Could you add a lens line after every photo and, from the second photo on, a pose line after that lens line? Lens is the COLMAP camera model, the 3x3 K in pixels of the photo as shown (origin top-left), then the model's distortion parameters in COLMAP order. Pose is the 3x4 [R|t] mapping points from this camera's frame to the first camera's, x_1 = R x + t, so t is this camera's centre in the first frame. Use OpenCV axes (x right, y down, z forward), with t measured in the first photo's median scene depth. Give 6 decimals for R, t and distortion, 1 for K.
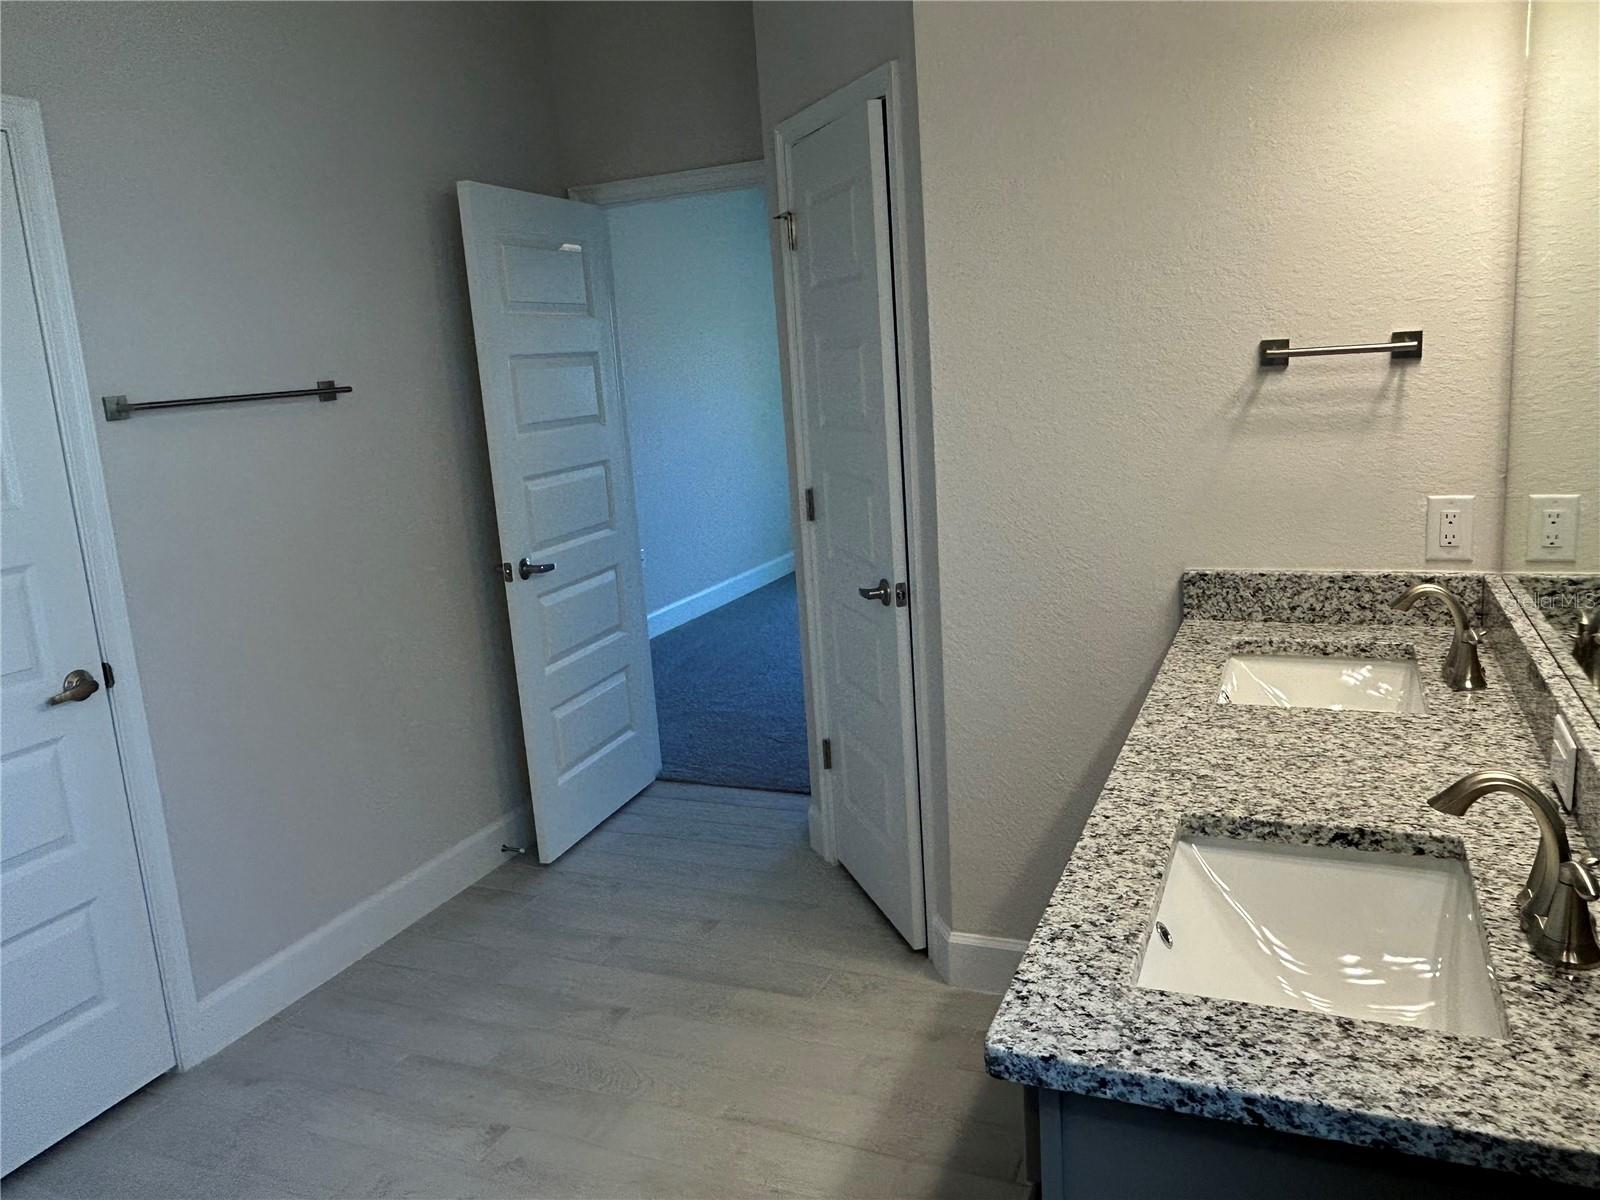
lens RADIAL K [[1218.8, 0, 800.0], [0, 1218.8, 600.0], [0, 0, 1]] dist [-0.021490, -0.004166]
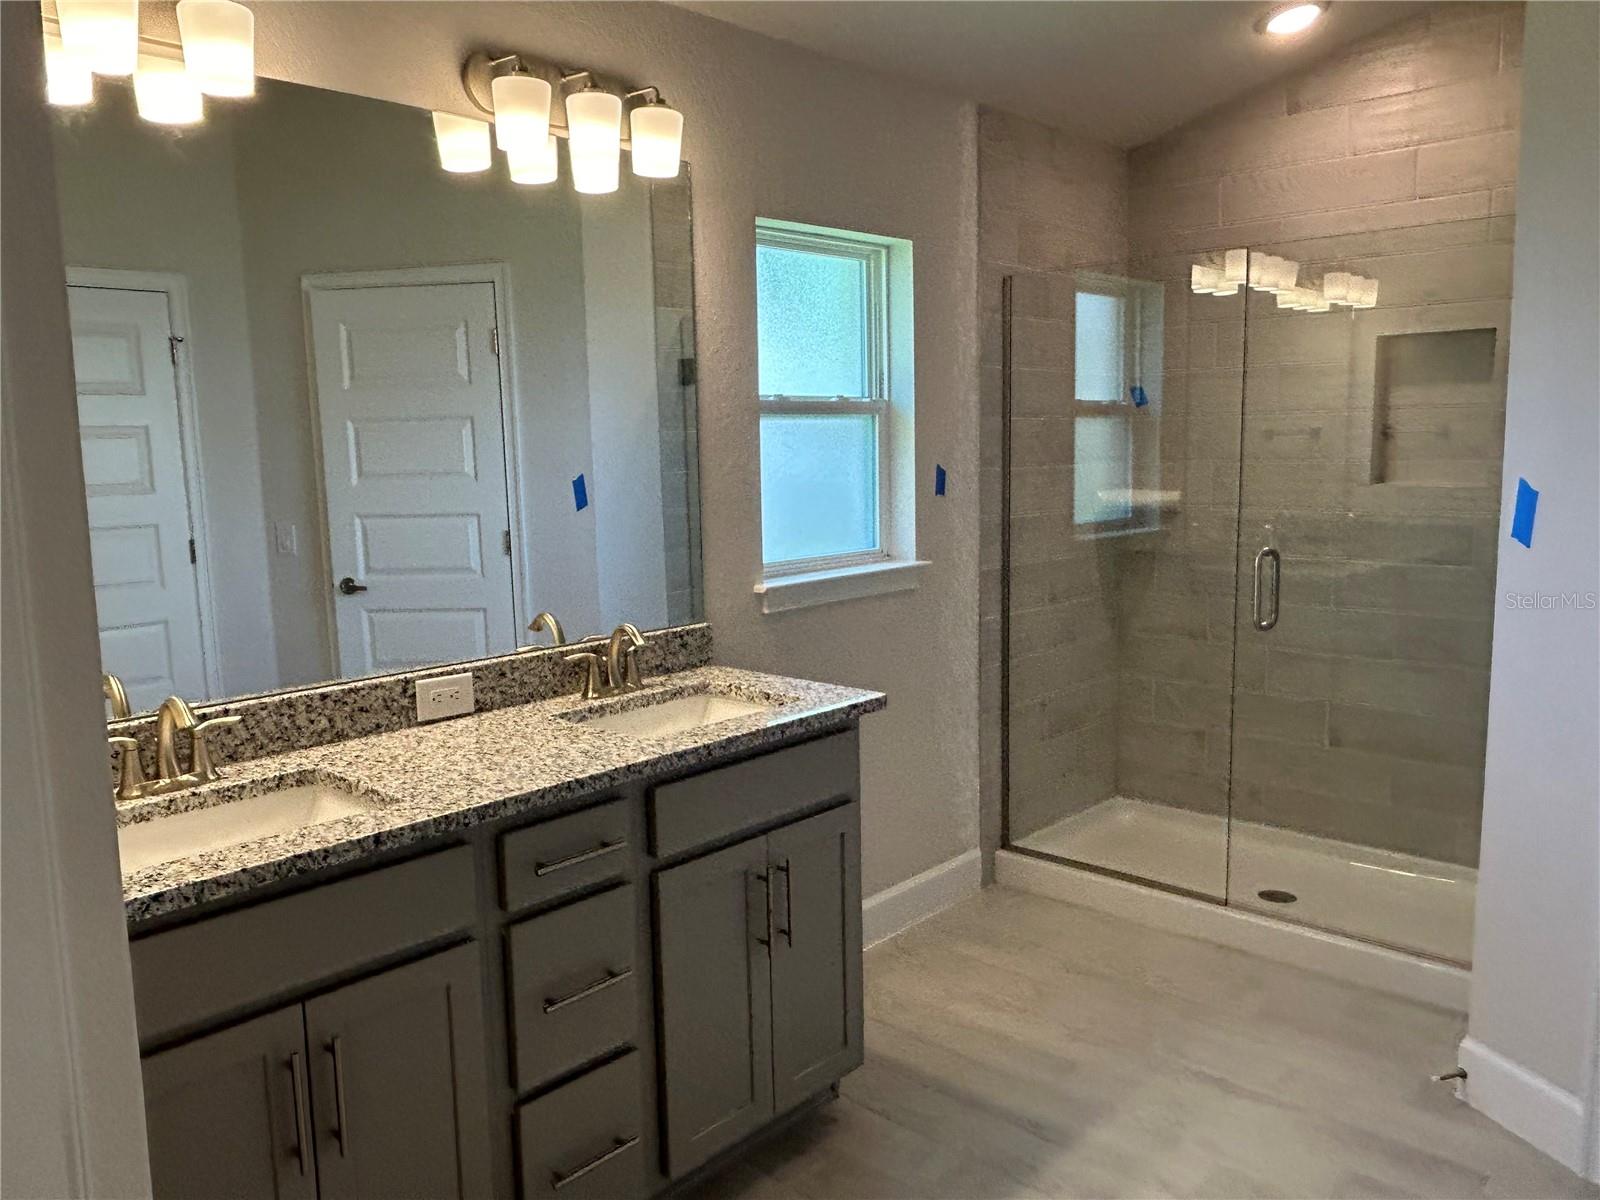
lens RADIAL K [[1218.8, 0, 800.0], [0, 1218.8, 600.0], [0, 0, 1]] dist [-0.021490, -0.004166]
pose [[-0.939601, 0.039029, 0.340039, -0.309431], [0.147075, 0.943120, 0.298151, -0.336203], [-0.309061, 0.330154, -0.891897, 1.884969]]
